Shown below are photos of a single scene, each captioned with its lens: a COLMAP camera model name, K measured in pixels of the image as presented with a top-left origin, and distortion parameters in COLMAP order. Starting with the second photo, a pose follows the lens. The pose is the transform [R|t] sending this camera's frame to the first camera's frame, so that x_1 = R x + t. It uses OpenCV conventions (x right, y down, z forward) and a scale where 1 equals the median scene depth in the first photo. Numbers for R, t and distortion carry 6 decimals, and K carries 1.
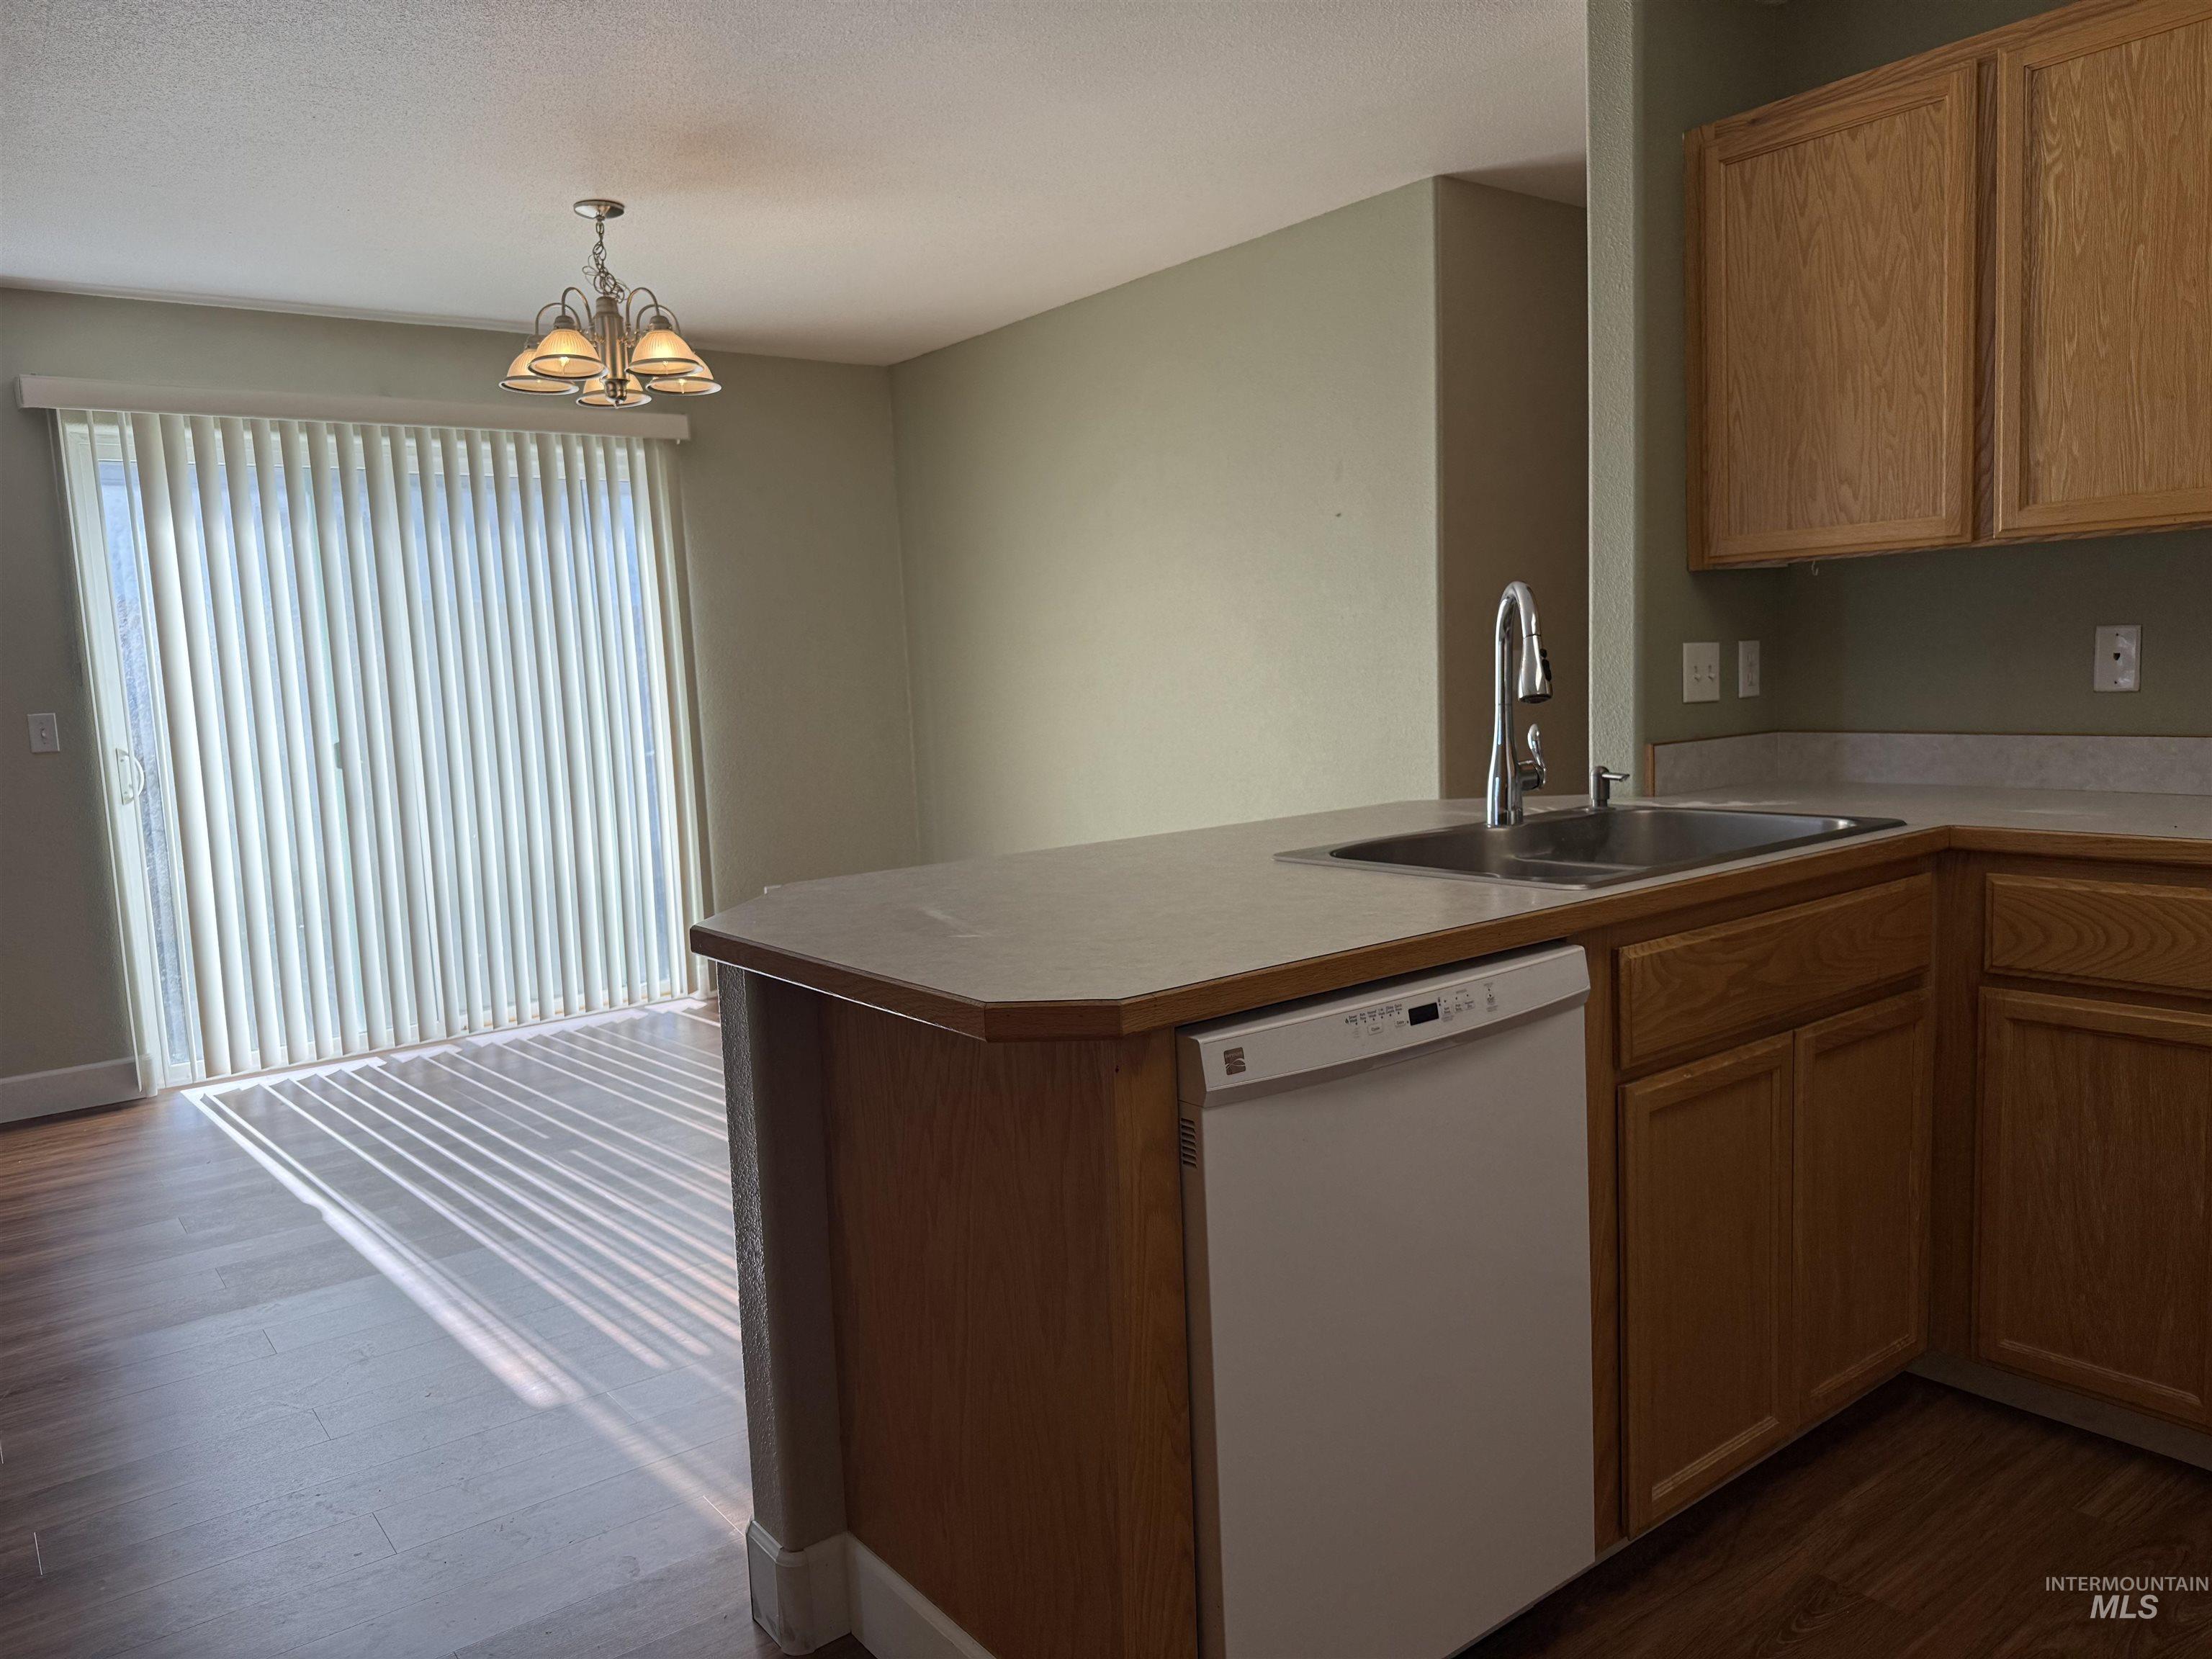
lens RADIAL K [[1528.7, 0, 1115.5], [0, 1528.7, 824.7], [0, 0, 1]] dist [0.094336, -0.095168]
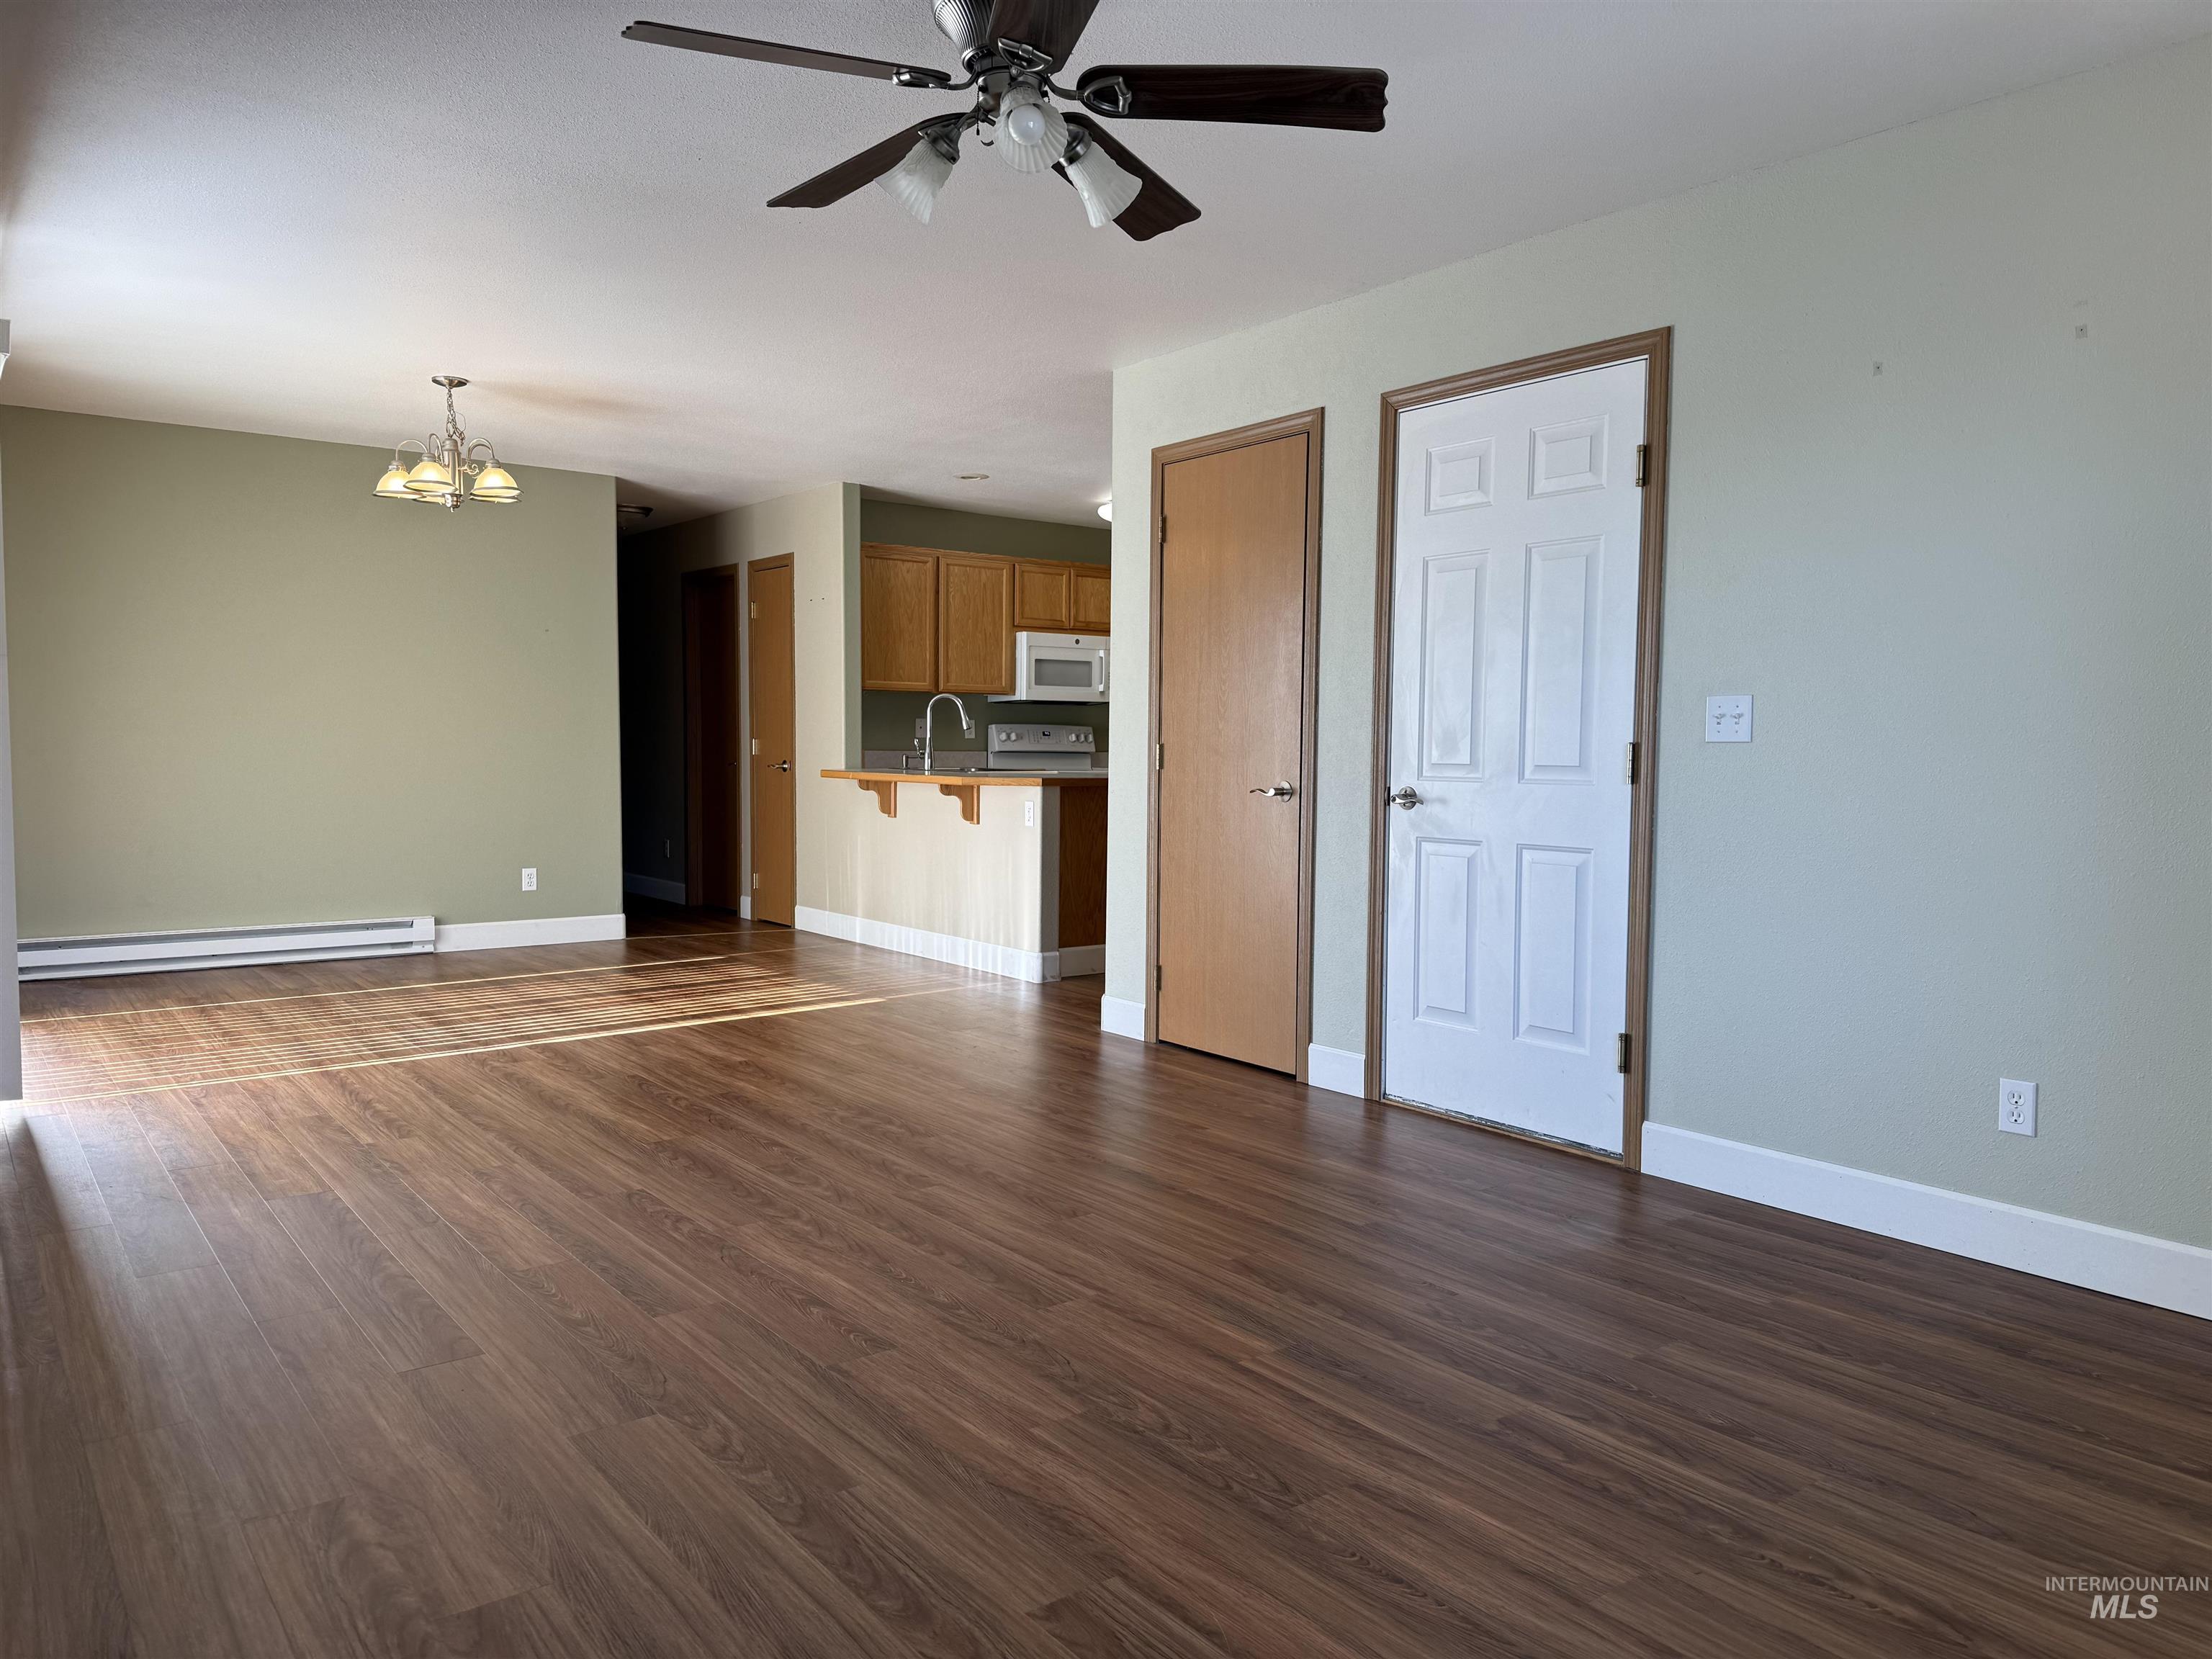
lens RADIAL K [[1528.7, 0, 1115.5], [0, 1528.7, 824.7], [0, 0, 1]] dist [0.094336, -0.095168]
pose [[0.001410, -0.012433, 0.999922, -2.766189], [0.092599, 0.995628, 0.012249, 0.100748], [-0.995702, 0.092574, 0.002555, 0.616530]]
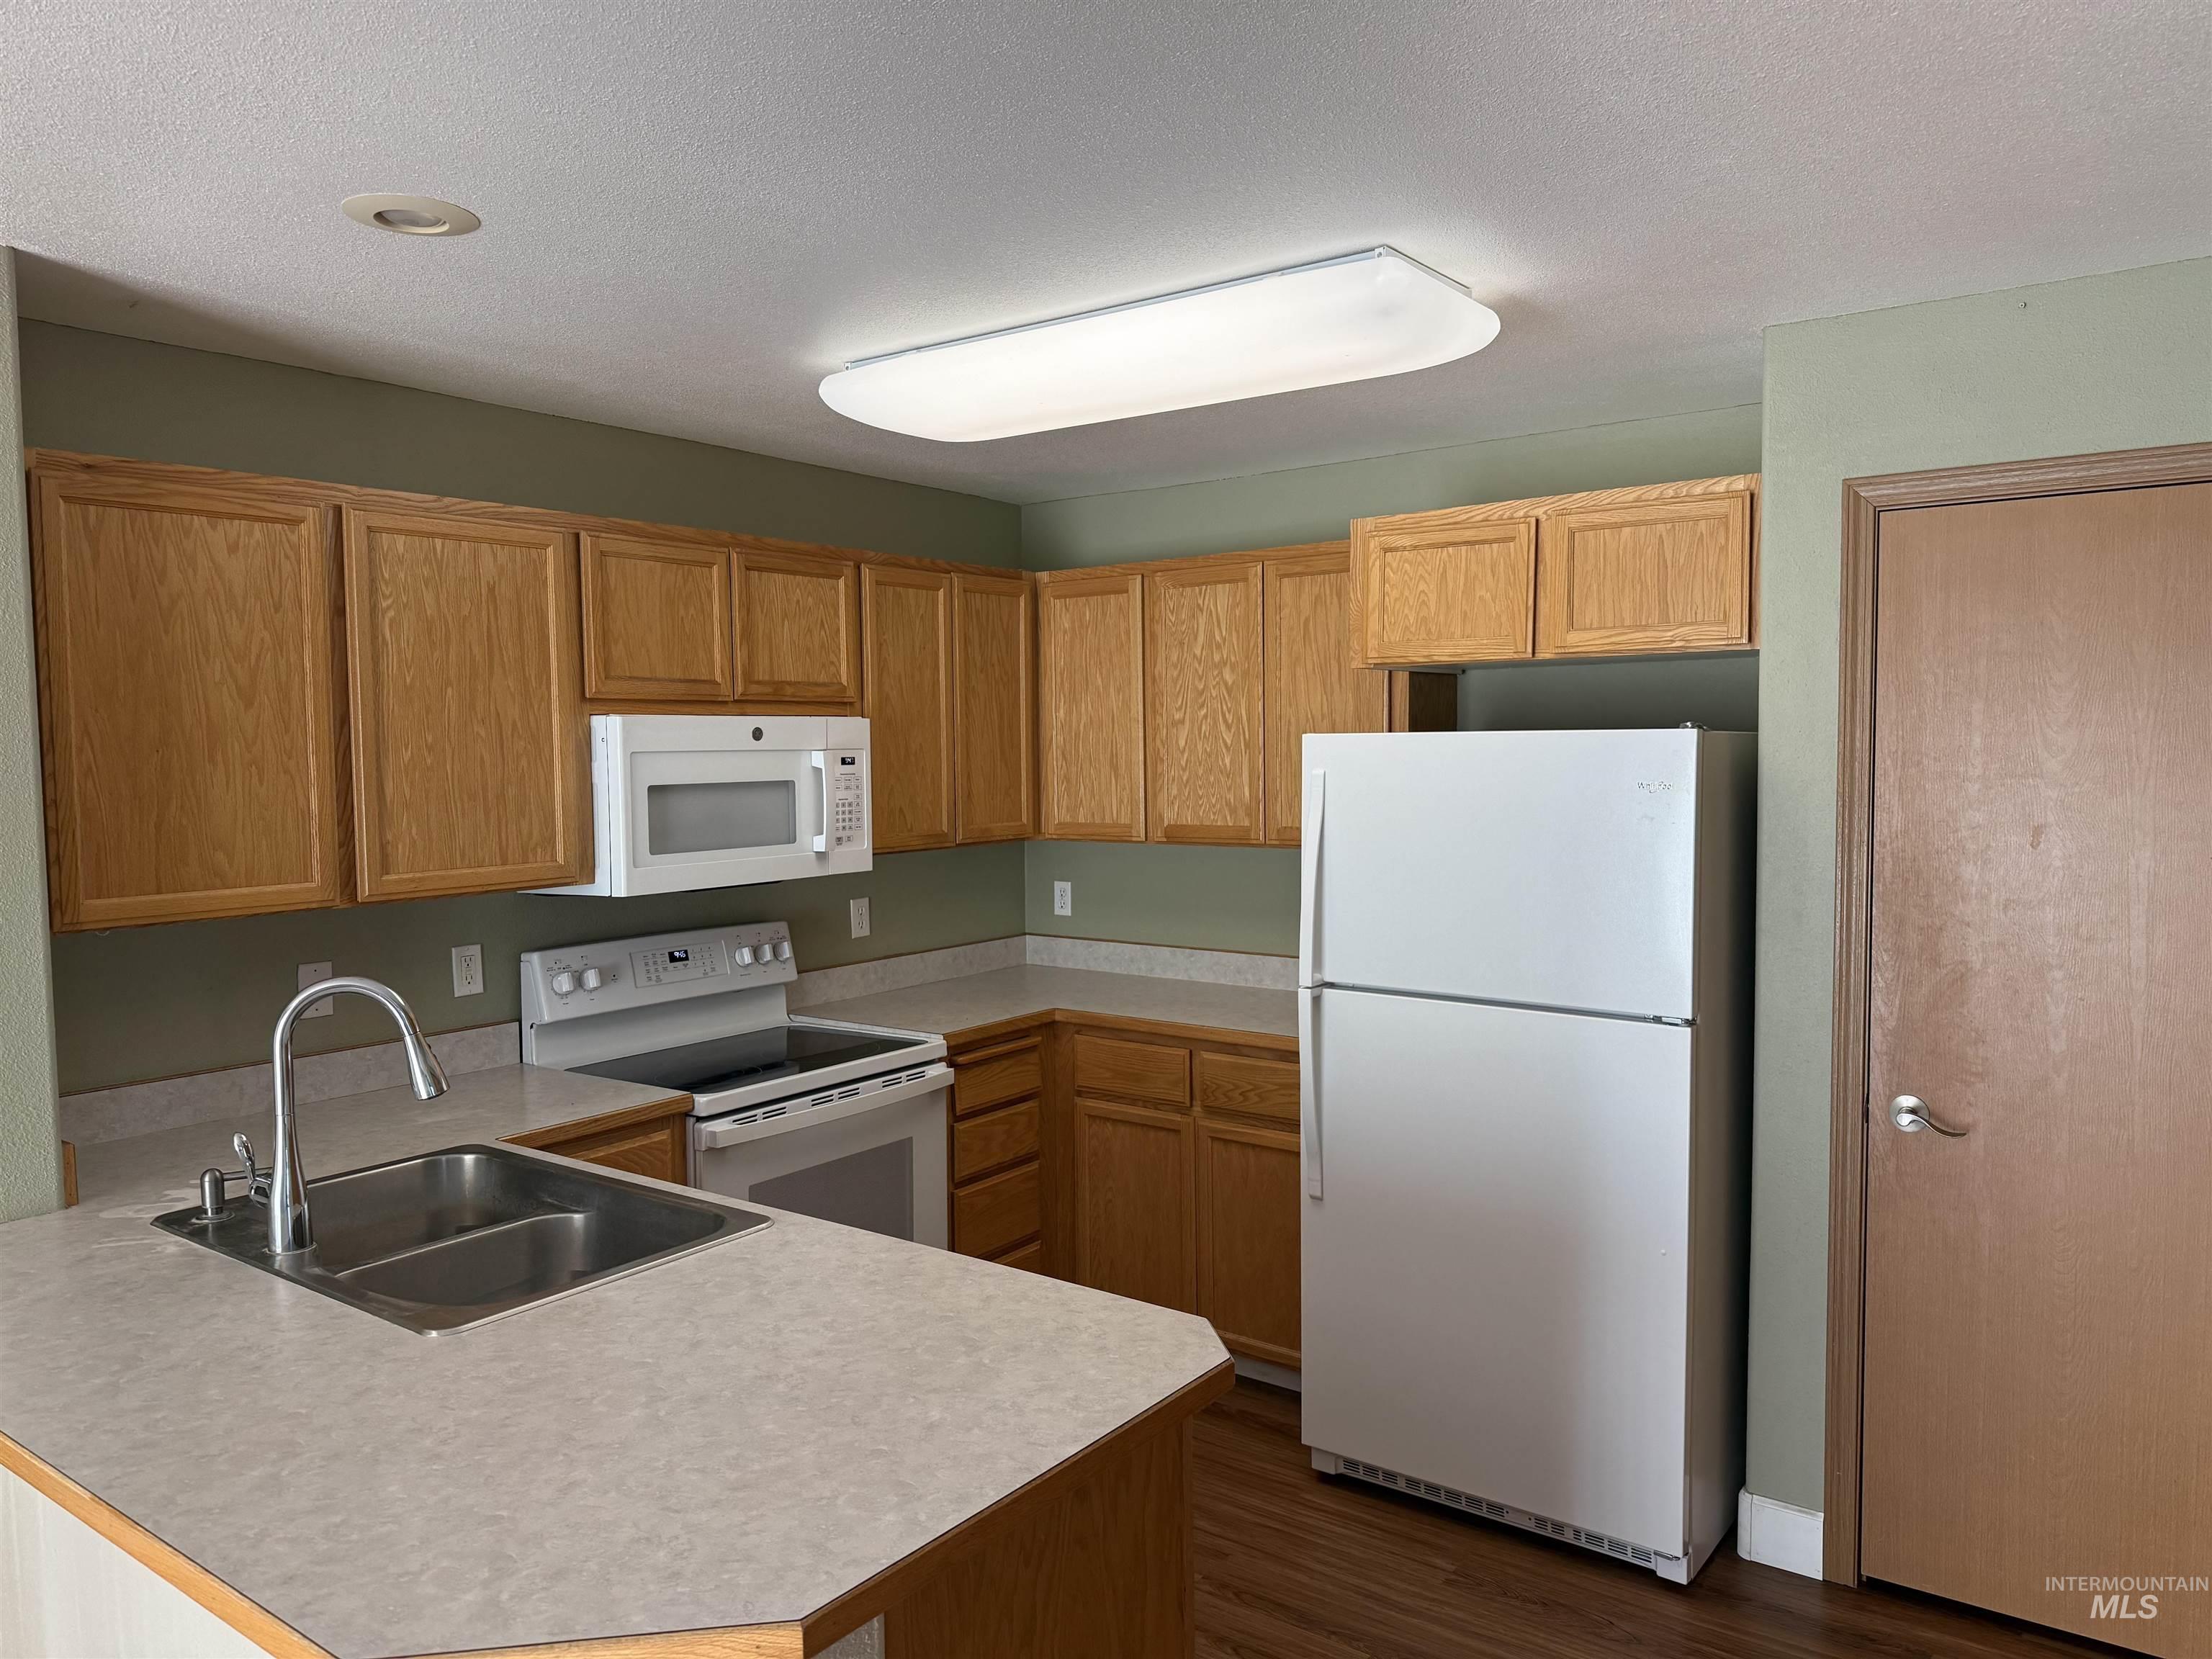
lens RADIAL K [[1528.7, 0, 1115.5], [0, 1528.7, 824.7], [0, 0, 1]] dist [0.094336, -0.095168]
pose [[-0.266744, -0.012448, 0.963687, -0.707700], [0.122867, 0.991318, 0.046814, -0.221409], [-0.955904, 0.130892, -0.262899, 0.738131]]
